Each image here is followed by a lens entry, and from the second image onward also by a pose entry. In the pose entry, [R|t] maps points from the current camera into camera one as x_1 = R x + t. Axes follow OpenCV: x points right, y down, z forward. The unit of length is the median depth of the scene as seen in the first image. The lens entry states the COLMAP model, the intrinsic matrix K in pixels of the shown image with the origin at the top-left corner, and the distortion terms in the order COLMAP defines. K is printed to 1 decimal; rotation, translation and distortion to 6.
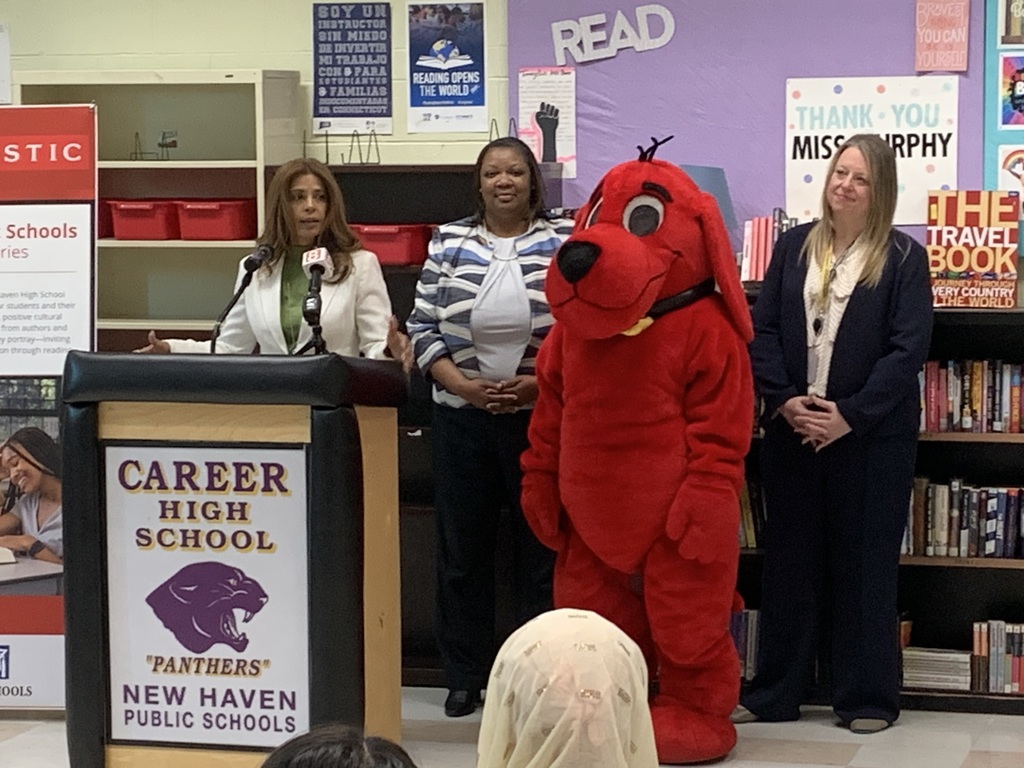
lens RADIAL K [[2880.6, 0, 512.0], [0, 2880.6, 327.9], [0, 0, 1]] dist [0.038391, 1.298150]
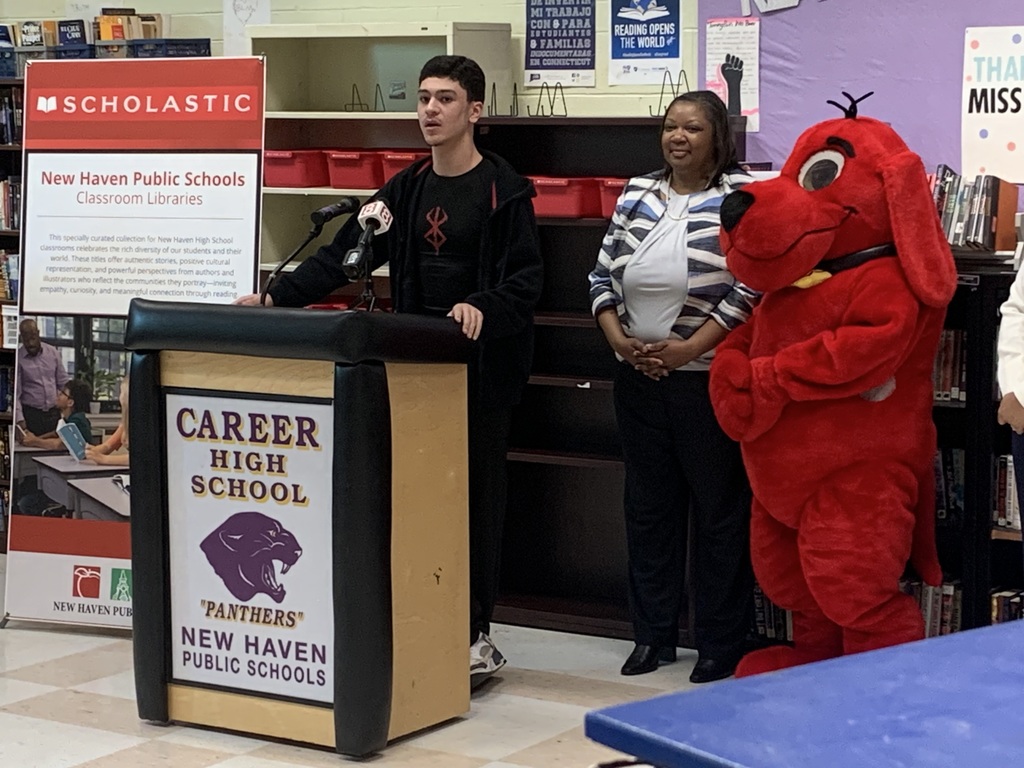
lens RADIAL K [[2458.0, 0, 523.1], [0, 2458.0, 396.6], [0, 0, 1]] dist [0.113873, -0.072492]
pose [[0.958410, 0.038670, -0.282762, 0.198147], [-0.022388, 0.997912, 0.060590, -0.011658], [0.284514, -0.051739, 0.957275, 0.178761]]
